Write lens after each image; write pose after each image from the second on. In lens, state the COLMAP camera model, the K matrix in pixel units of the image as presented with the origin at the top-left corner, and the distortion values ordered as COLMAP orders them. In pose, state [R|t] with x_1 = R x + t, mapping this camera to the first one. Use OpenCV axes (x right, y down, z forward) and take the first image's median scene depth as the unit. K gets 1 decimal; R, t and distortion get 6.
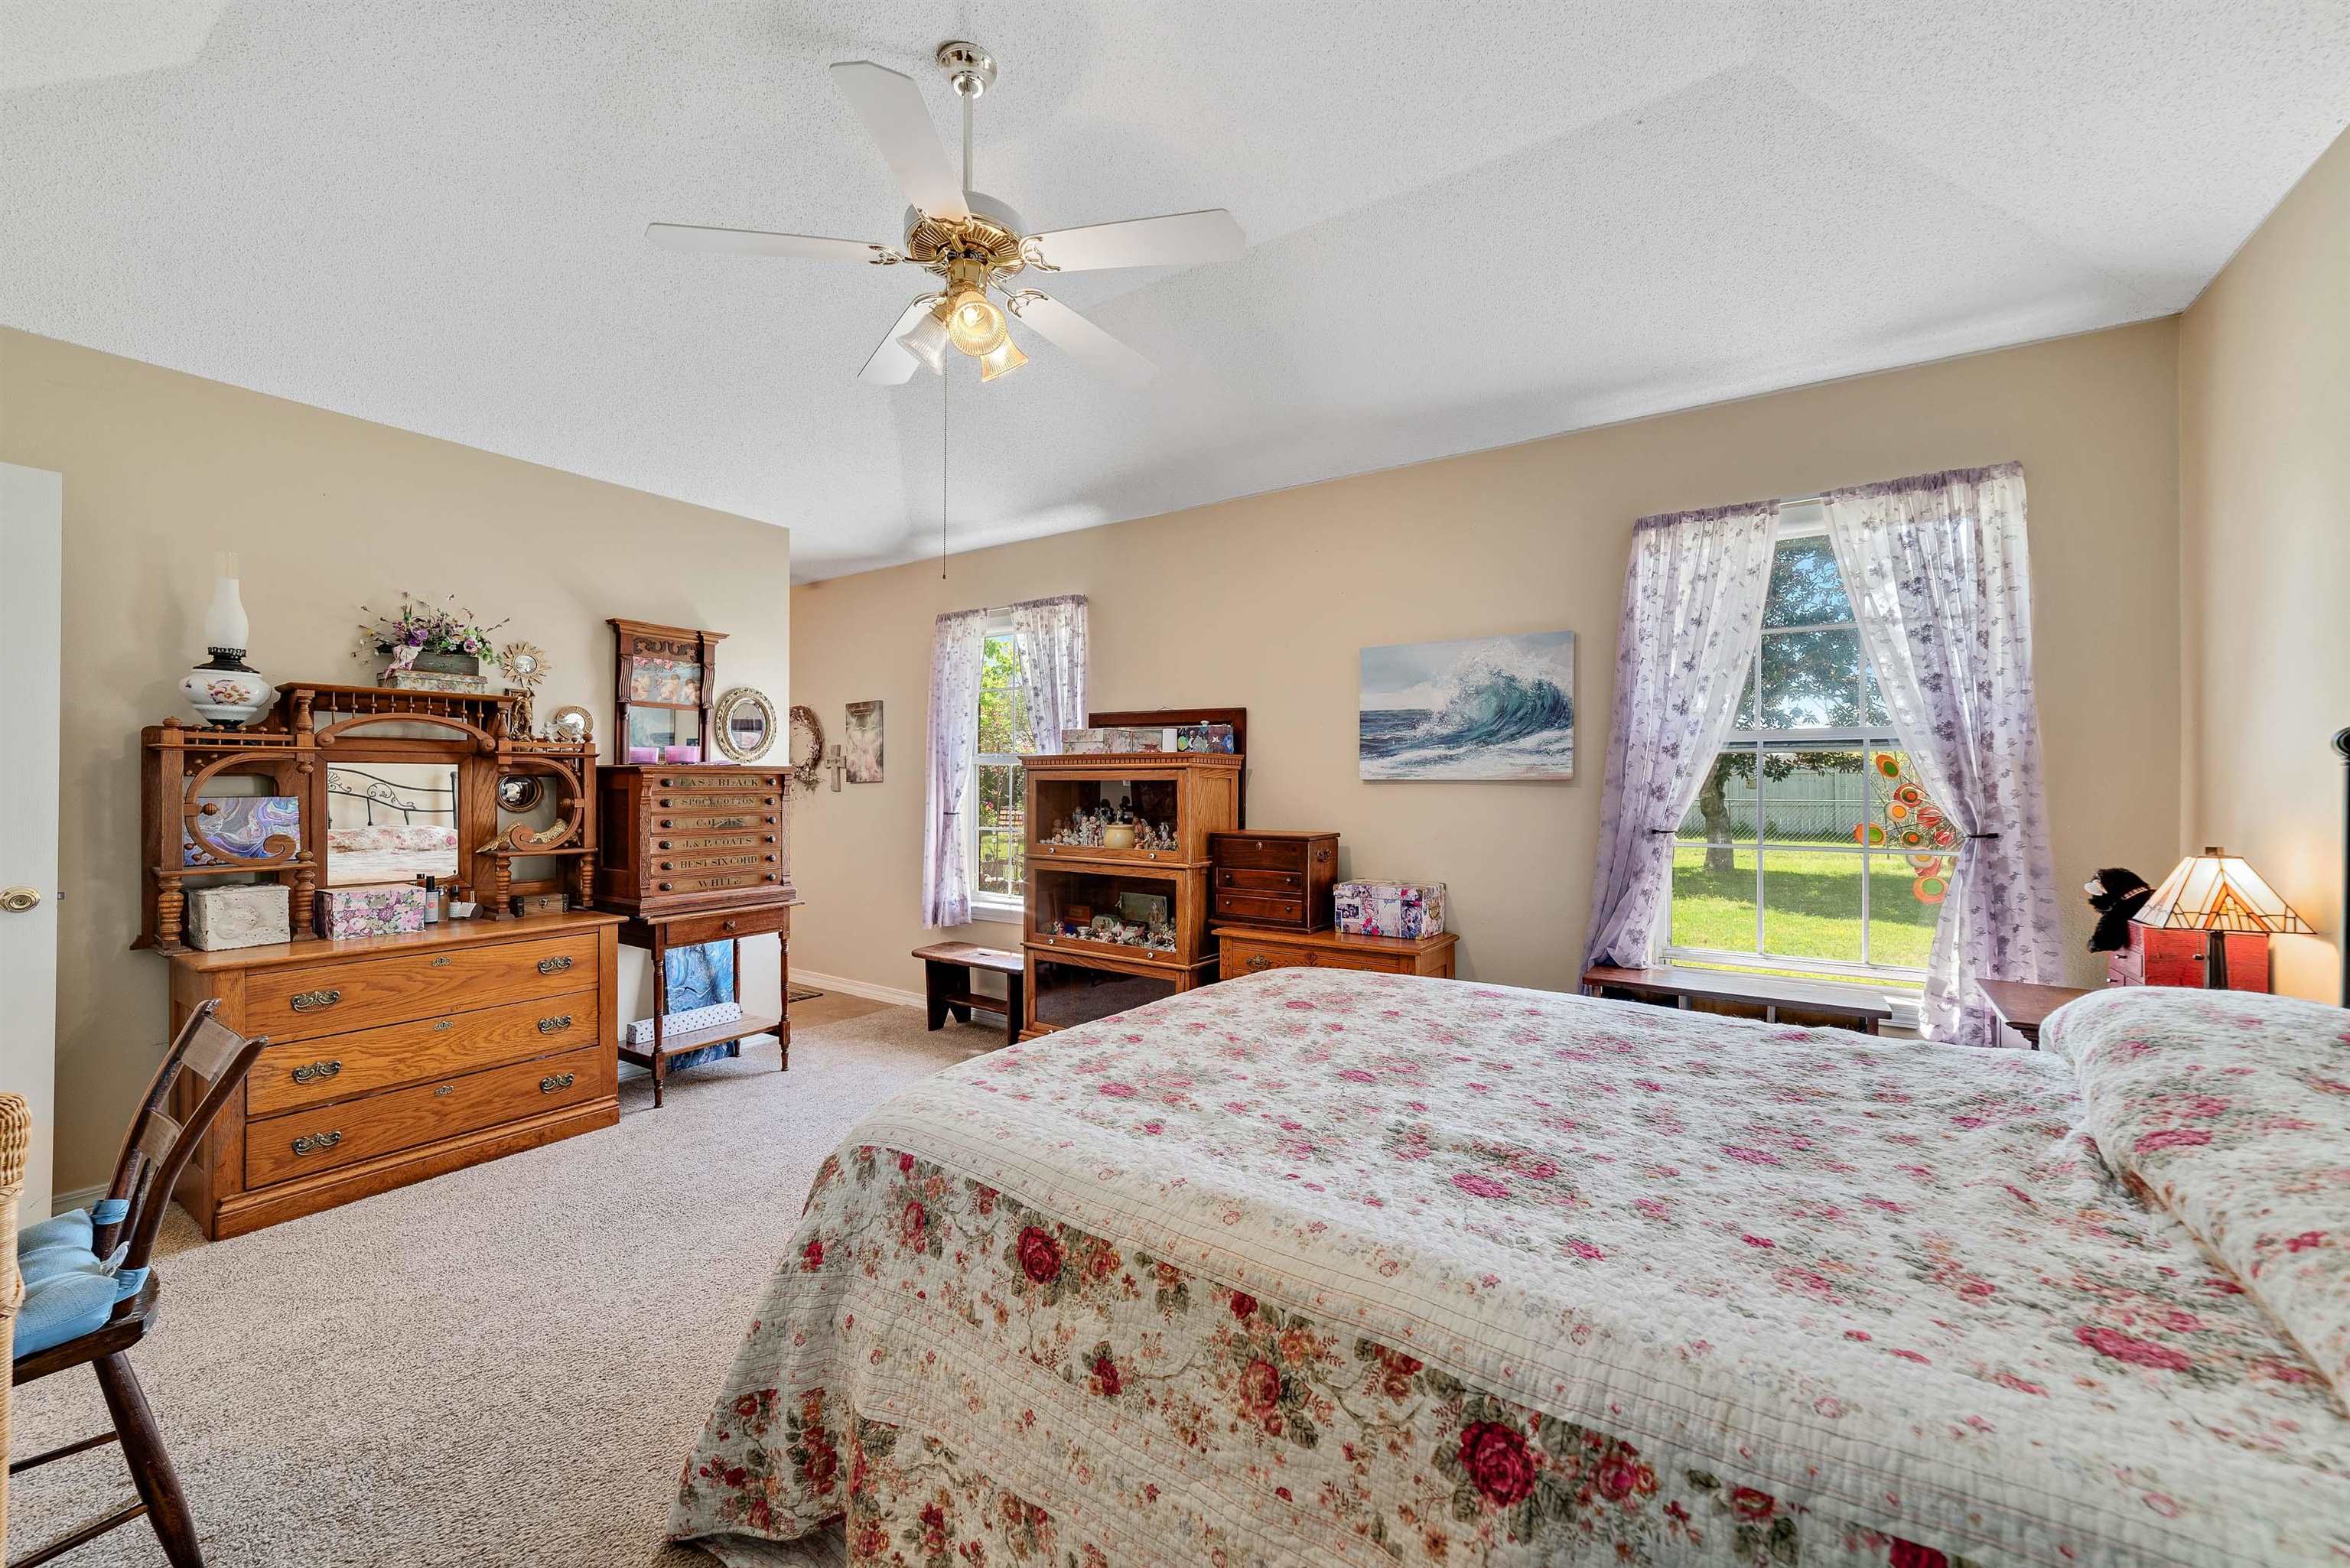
lens RADIAL K [[903.3, 0, 1177.8], [0, 903.3, 779.1], [0, 0, 1]] dist [-0.015768, 0.003773]
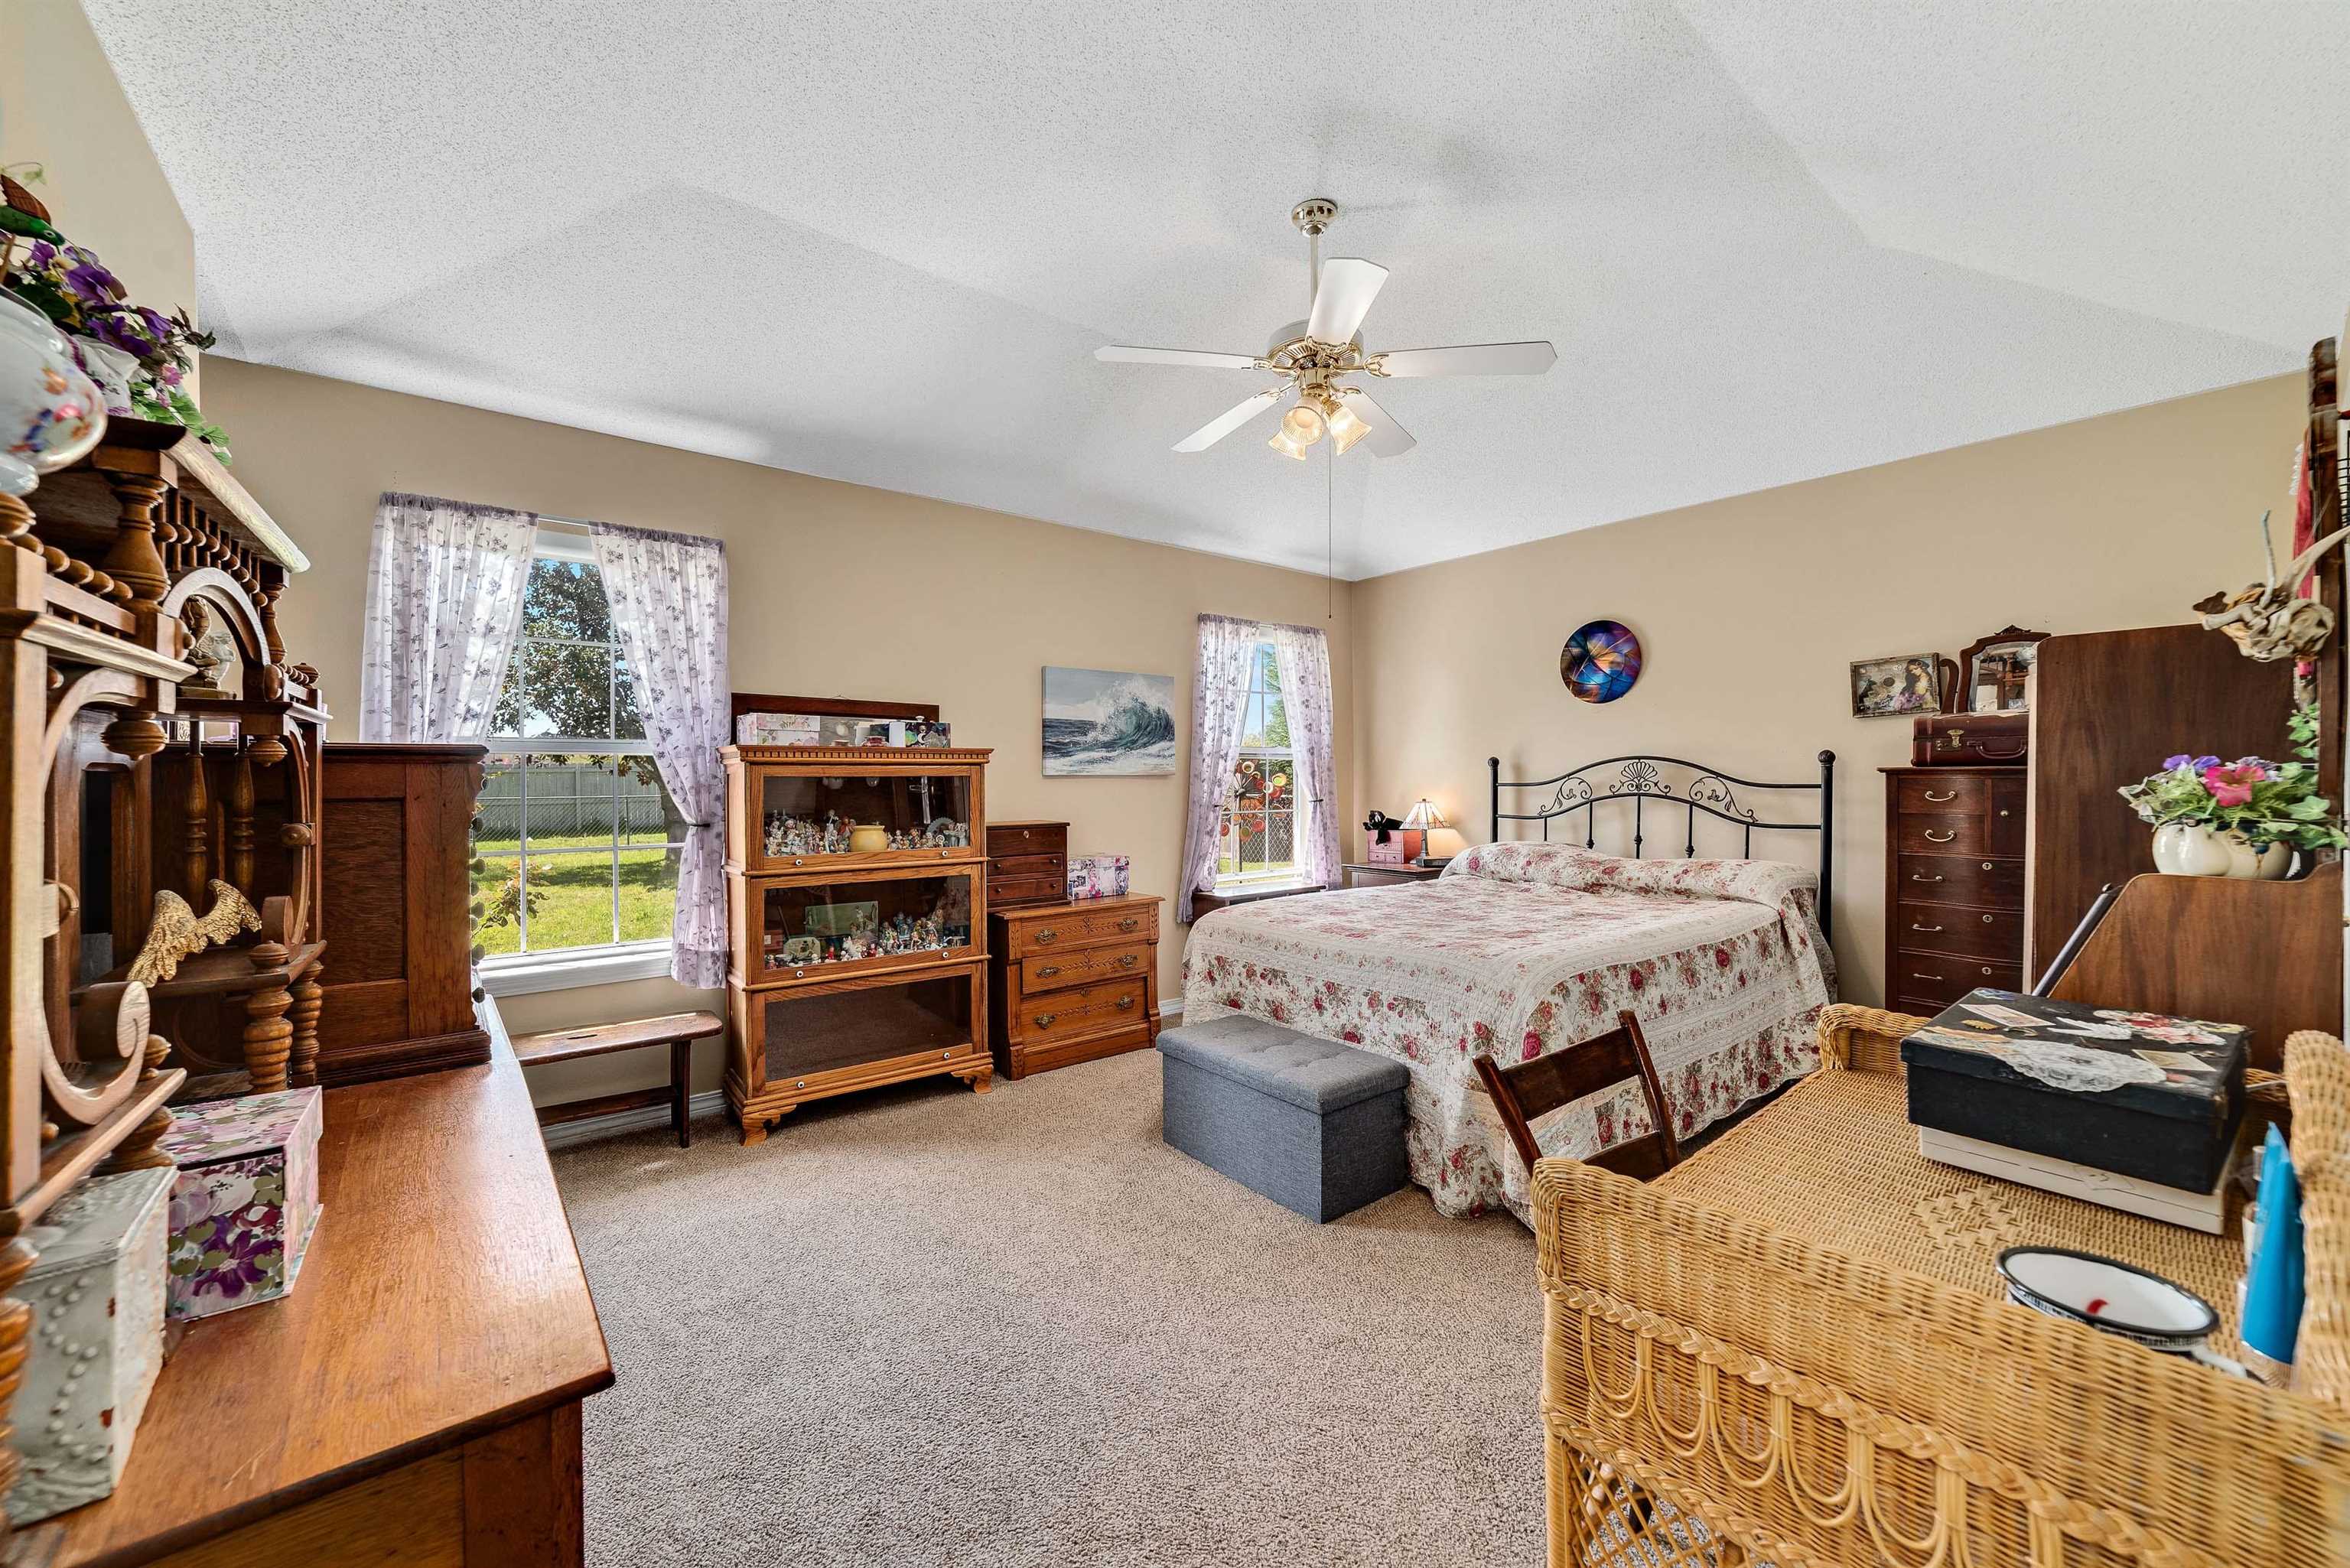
lens RADIAL K [[903.3, 0, 1180.5], [0, 903.3, 776.1], [0, 0, 1]] dist [-0.015768, 0.003773]
pose [[0.299086, -0.003022, 0.954222, -0.948446], [0.002426, 0.999994, 0.002407, -0.000698], [-0.954223, 0.001595, 0.299091, 0.497004]]
